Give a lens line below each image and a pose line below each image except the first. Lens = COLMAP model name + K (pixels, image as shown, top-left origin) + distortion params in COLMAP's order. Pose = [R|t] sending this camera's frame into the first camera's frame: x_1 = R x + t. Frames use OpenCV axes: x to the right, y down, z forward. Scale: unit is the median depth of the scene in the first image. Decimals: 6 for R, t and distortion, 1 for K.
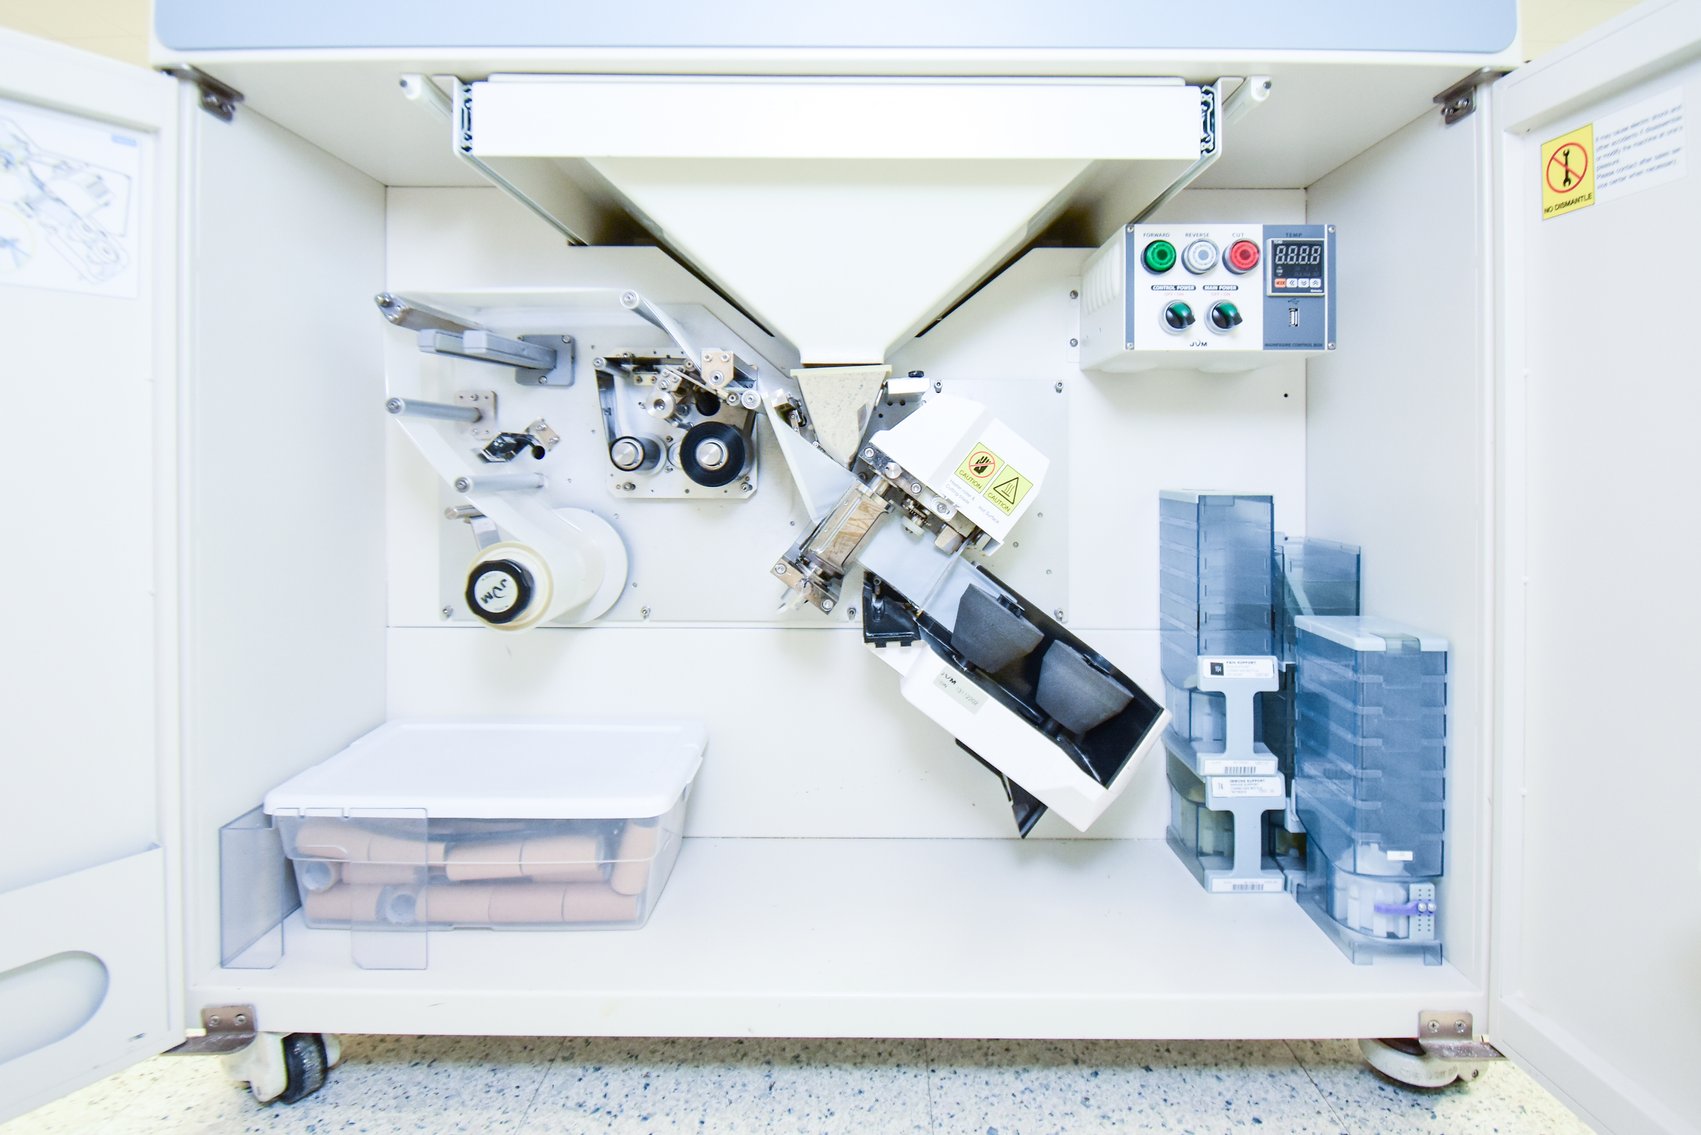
lens RADIAL K [[866.6, 0, 854.0], [0, 866.6, 452.5], [0, 0, 1]] dist [0.003877, -0.013147]
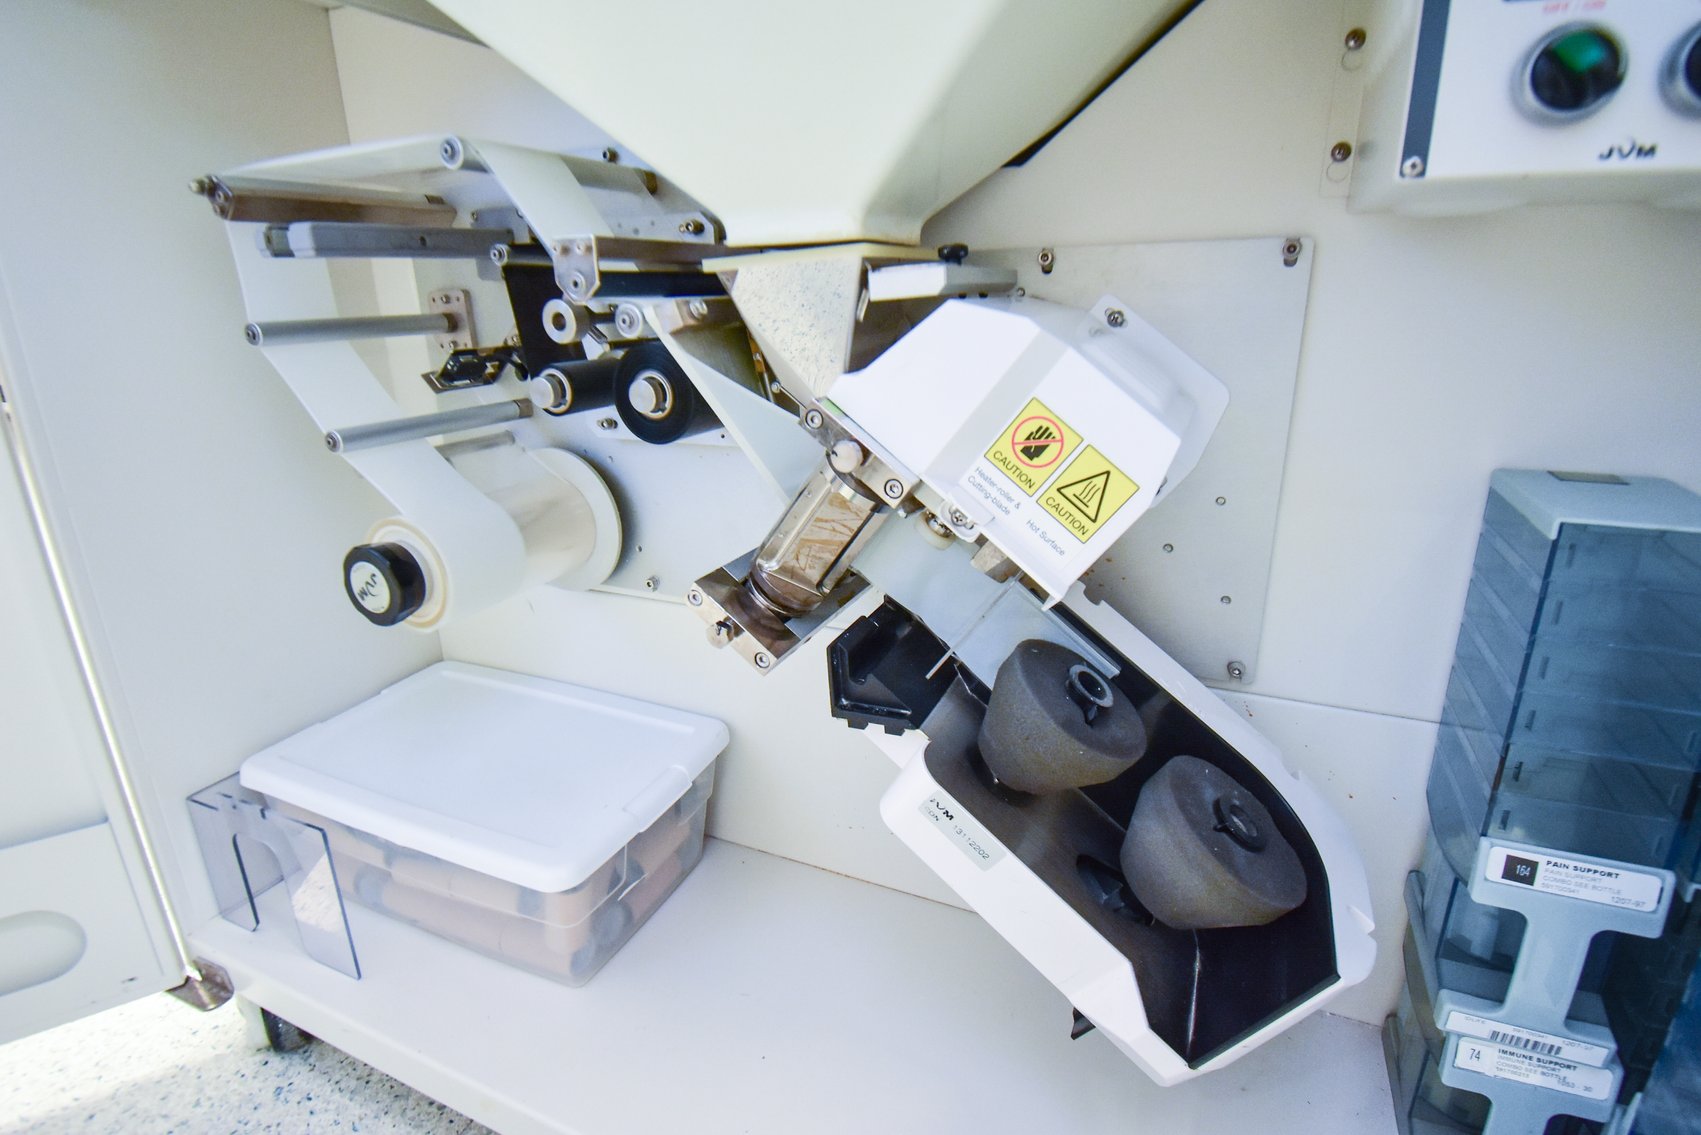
lens RADIAL K [[825.2, 0, 850.4], [0, 825.2, 552.1], [0, 0, 1]] dist [0.007525, -0.021428]
pose [[0.917064, 0.099725, -0.386069, 0.243046], [0.023503, 0.953017, 0.302003, -0.074237], [0.398048, -0.286030, 0.871634, 0.520007]]
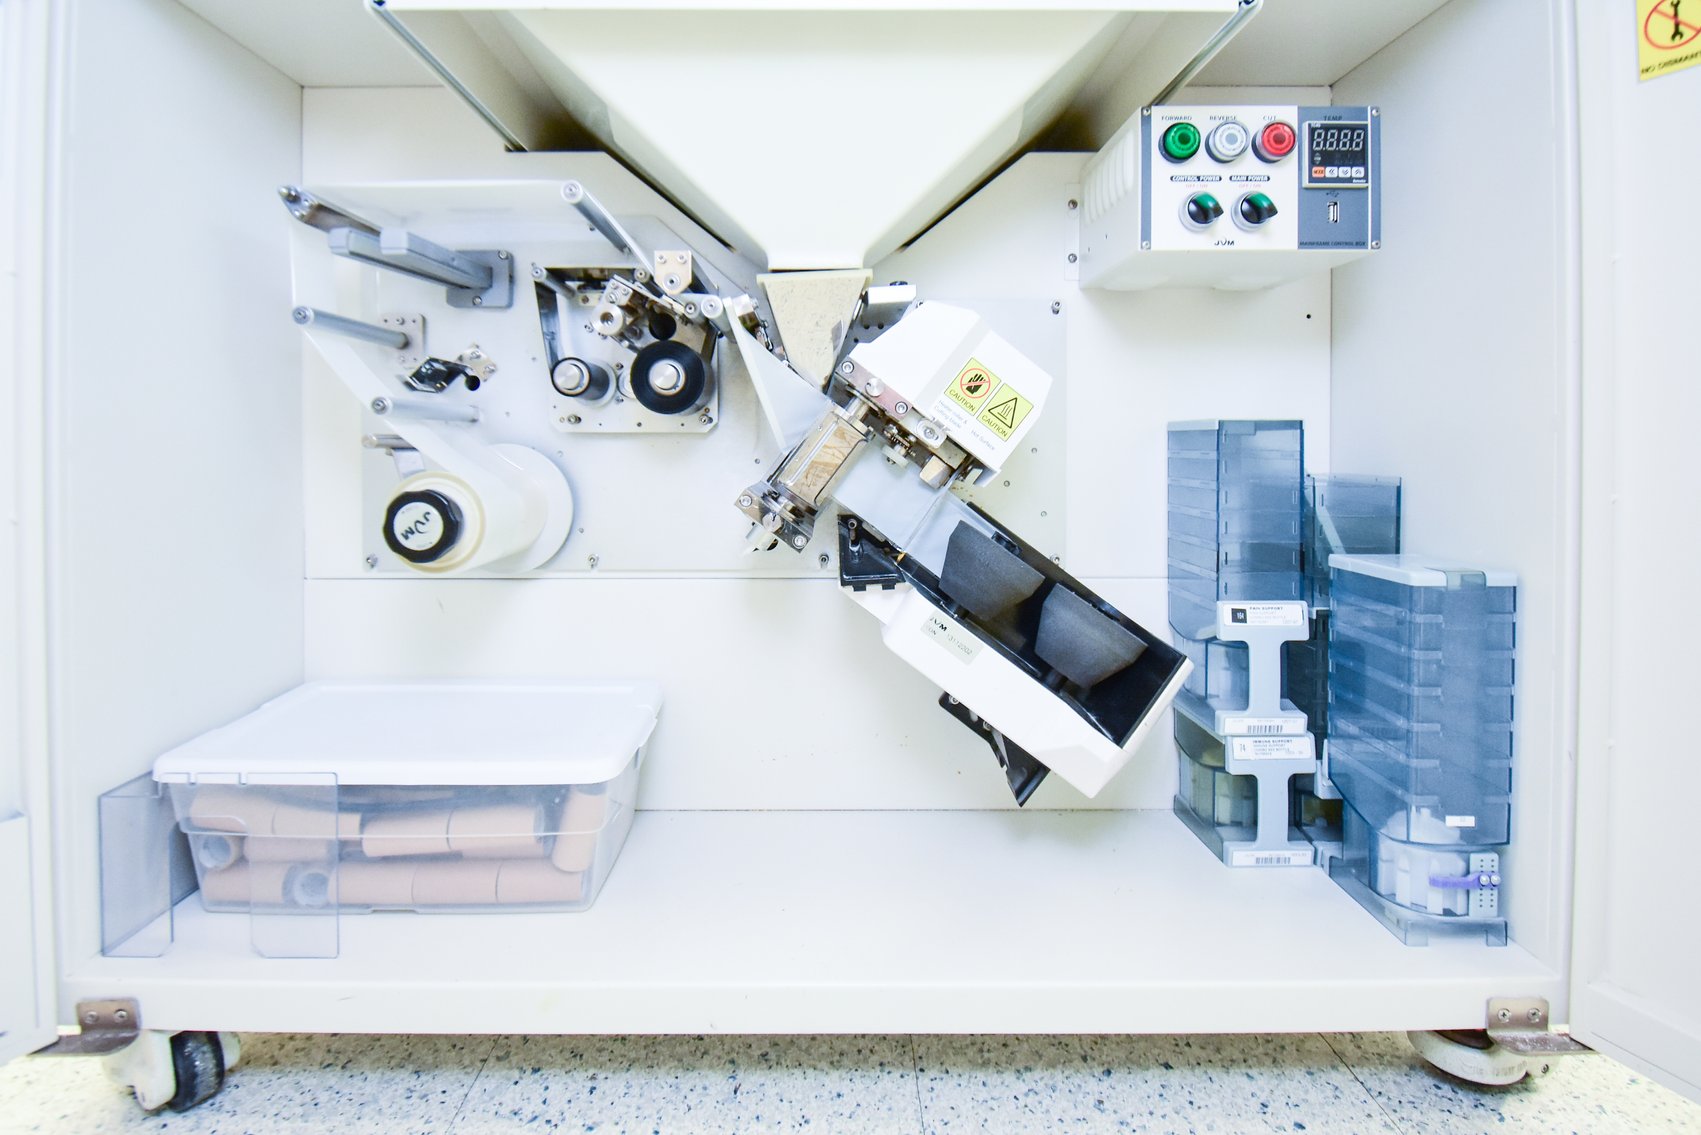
lens RADIAL K [[856.0, 0, 818.8], [0, 856.0, 459.7], [0, 0, 1]] dist [-0.000140, -0.010547]
pose [[0.999964, -0.000391, 0.008512, -0.018123], [0.000278, 0.999912, 0.013271, 0.080462], [-0.008516, -0.013268, 0.999876, 0.136755]]
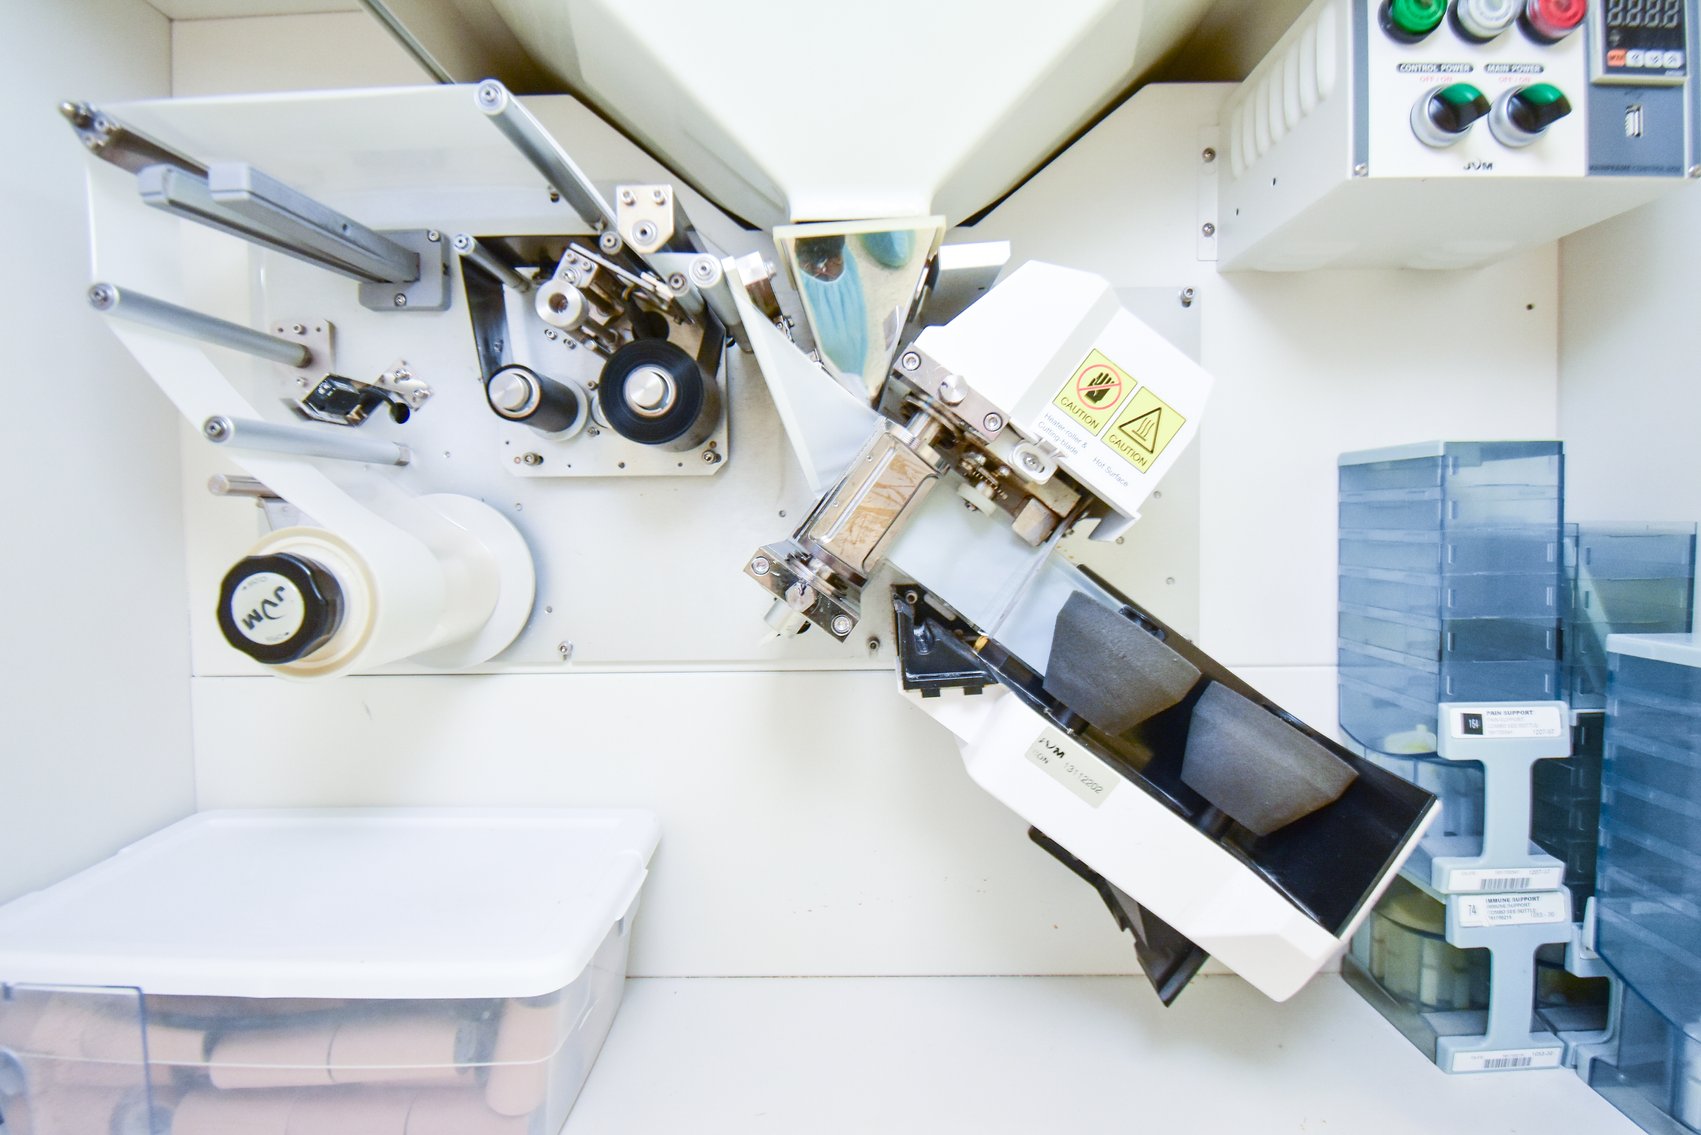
lens RADIAL K [[809.8, 0, 844.8], [0, 809.8, 552.1], [0, 0, 1]] dist [-0.001825, -0.014782]
pose [[0.999883, -0.013308, -0.007486, -0.023181], [0.013574, 0.999237, 0.036634, 0.104845], [0.006993, -0.036731, 0.999301, 0.448979]]
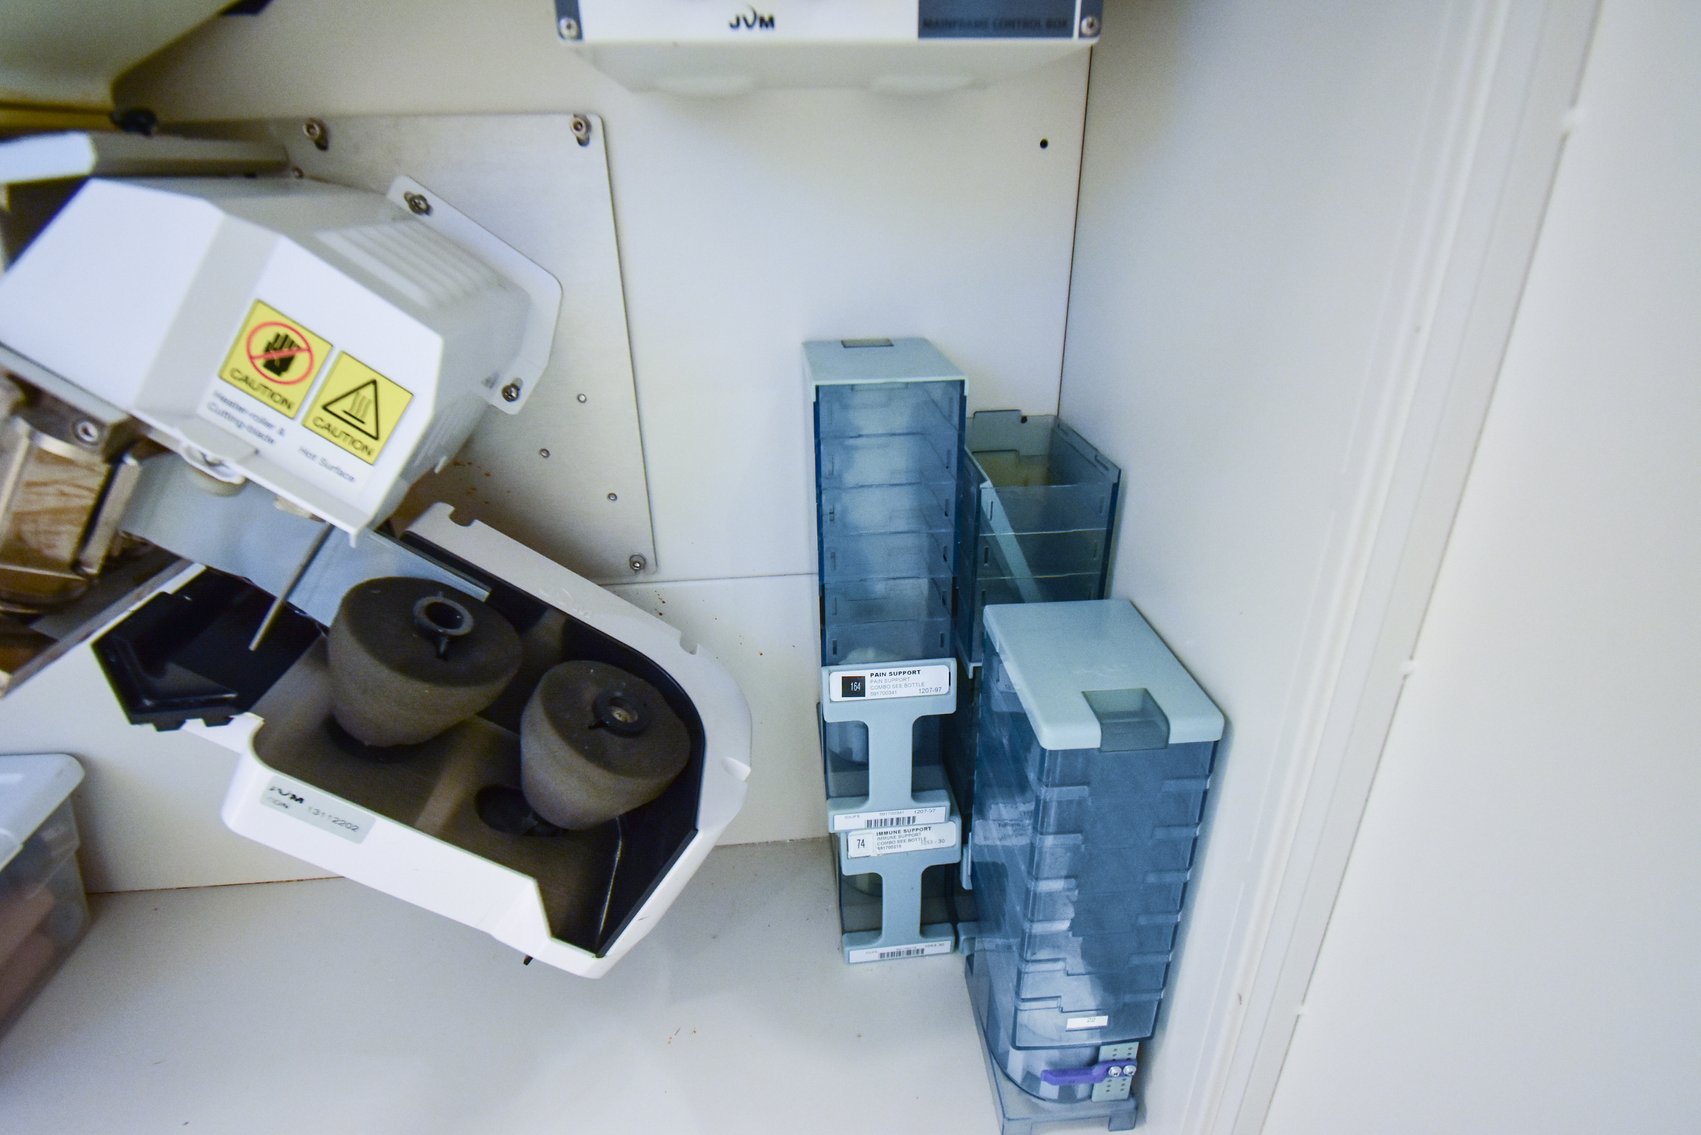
lens RADIAL K [[825.2, 0, 850.4], [0, 825.2, 552.1], [0, 0, 1]] dist [0.007525, -0.021428]
pose [[0.993017, -0.060245, 0.101431, 0.383665], [0.013124, 0.910854, 0.412520, -0.061233], [-0.117241, -0.408308, 0.905284, 0.565244]]
